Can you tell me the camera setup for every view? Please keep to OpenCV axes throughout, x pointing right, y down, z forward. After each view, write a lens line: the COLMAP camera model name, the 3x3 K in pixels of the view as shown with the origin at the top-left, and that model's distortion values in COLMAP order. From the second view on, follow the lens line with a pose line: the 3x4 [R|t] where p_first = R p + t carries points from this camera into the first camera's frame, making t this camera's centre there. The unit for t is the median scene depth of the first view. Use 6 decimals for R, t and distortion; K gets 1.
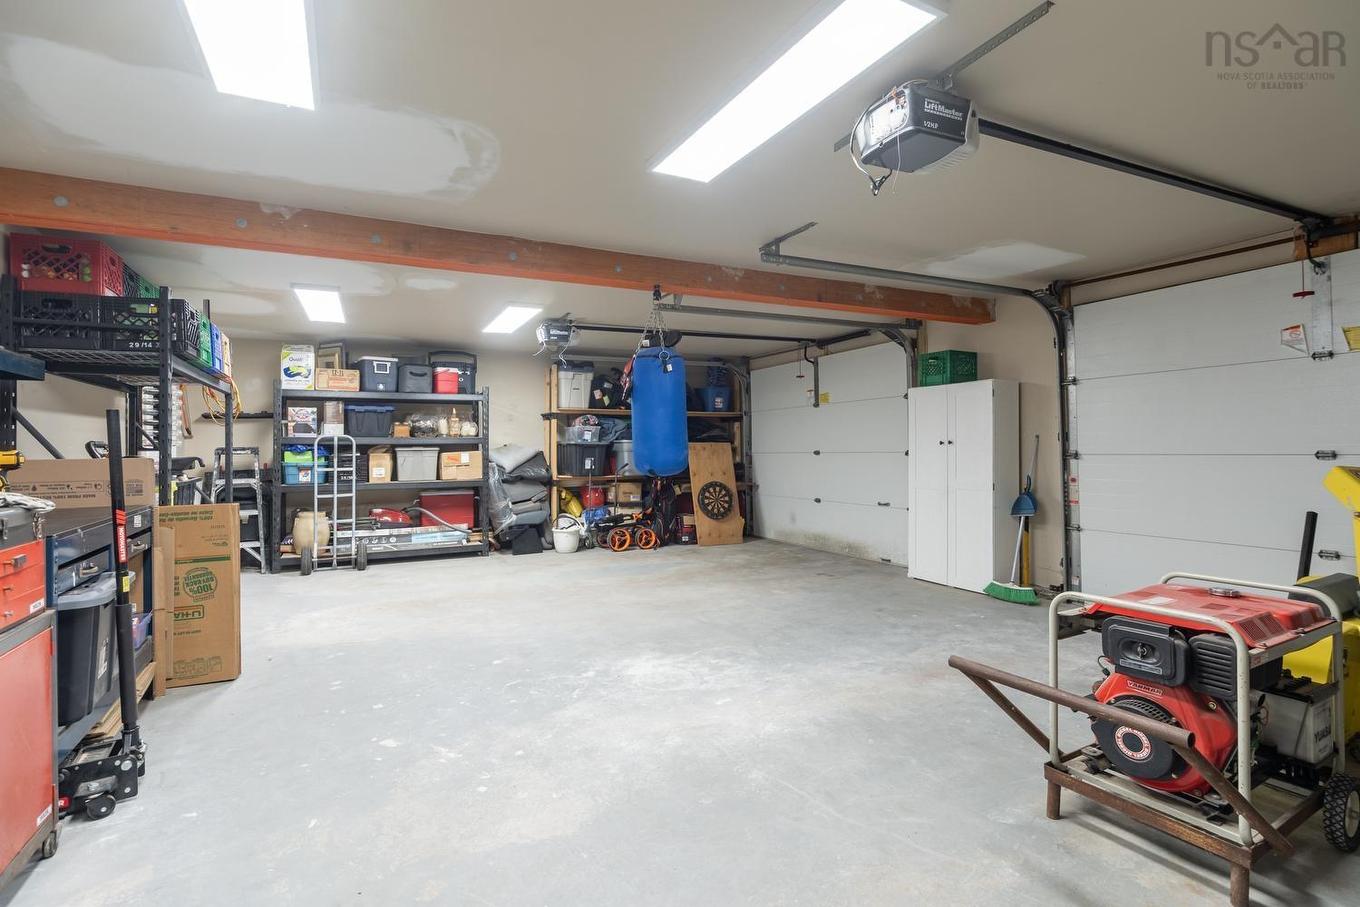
lens RADIAL K [[646.1, 0, 687.9], [0, 646.1, 460.9], [0, 0, 1]] dist [-0.006536, -0.000375]
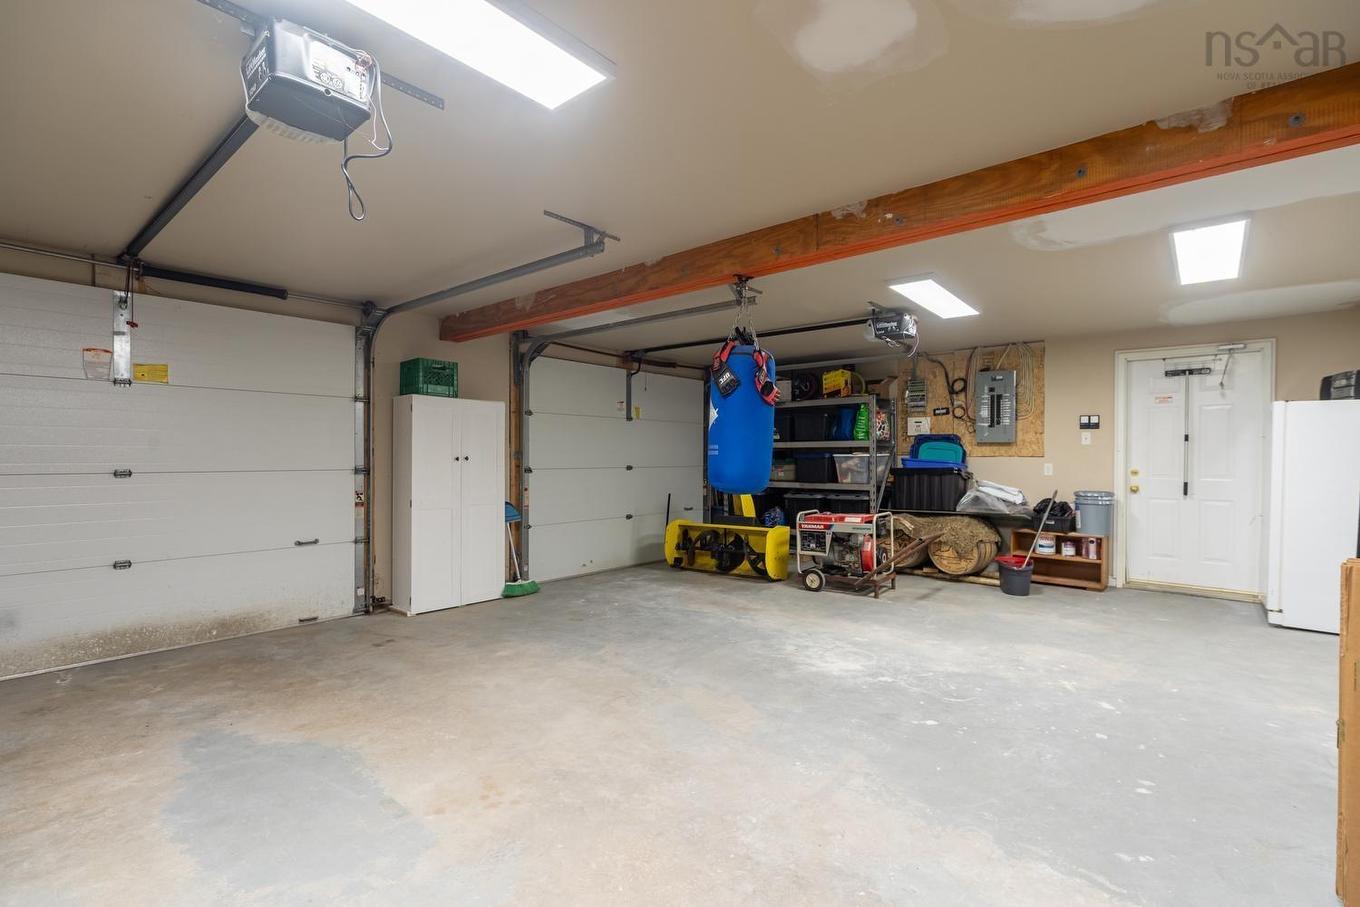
lens RADIAL K [[640.9, 0, 683.8], [0, 640.9, 466.0], [0, 0, 1]] dist [-0.029339, 0.000240]
pose [[-0.384377, 0.006442, 0.923154, -0.947537], [0.027429, 0.999614, 0.004445, -0.018119], [-0.922768, 0.027029, -0.384406, 1.649927]]
